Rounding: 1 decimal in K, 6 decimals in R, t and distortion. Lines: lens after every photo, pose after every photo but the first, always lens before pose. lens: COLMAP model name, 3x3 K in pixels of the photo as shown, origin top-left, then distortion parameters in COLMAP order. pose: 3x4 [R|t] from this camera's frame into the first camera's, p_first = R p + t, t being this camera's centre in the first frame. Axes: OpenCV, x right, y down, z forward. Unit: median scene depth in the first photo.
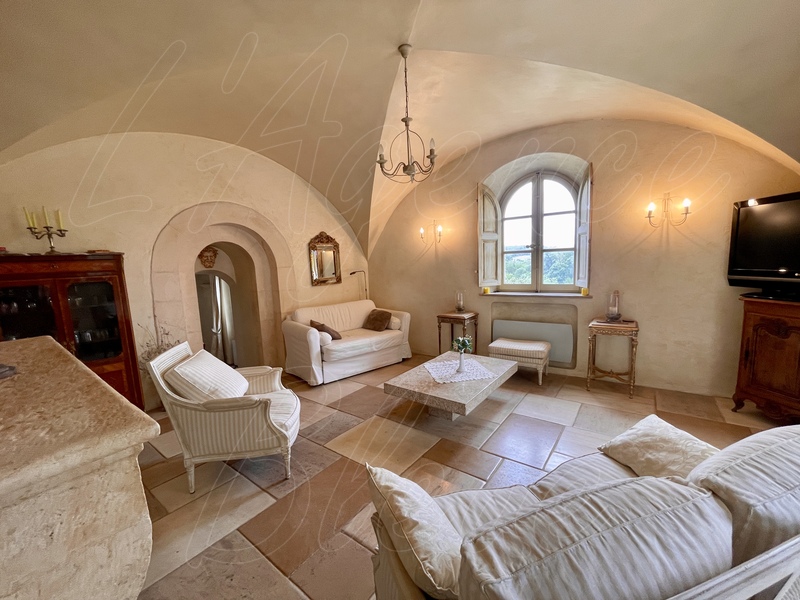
lens RADIAL K [[324.6, 0, 398.0], [0, 324.6, 296.6], [0, 0, 1]] dist [-0.000405, -0.000088]
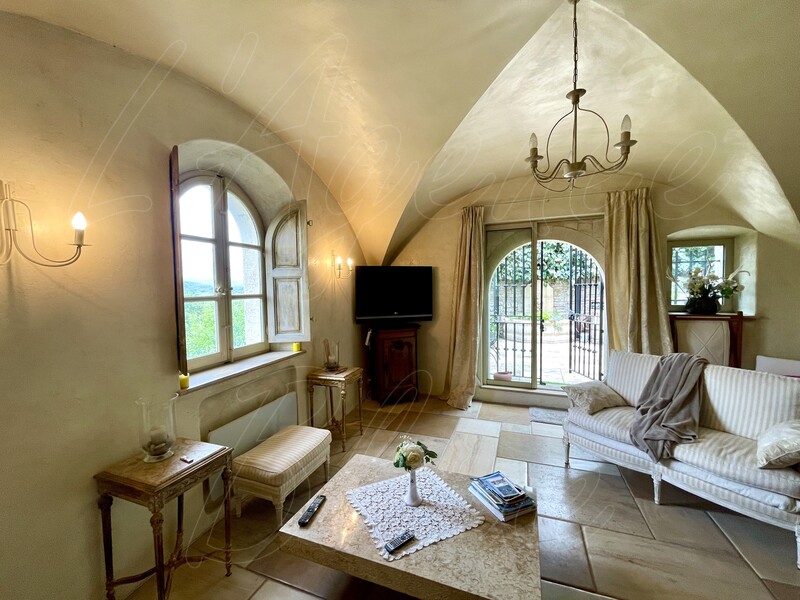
lens RADIAL K [[324.6, 0, 398.0], [0, 324.6, 296.6], [0, 0, 1]] dist [-0.000405, -0.000088]
pose [[-0.280944, 0.011444, 0.959656, -0.302376], [0.127783, 0.991472, 0.025586, -0.129824], [-0.951179, 0.129815, -0.280011, 0.953689]]
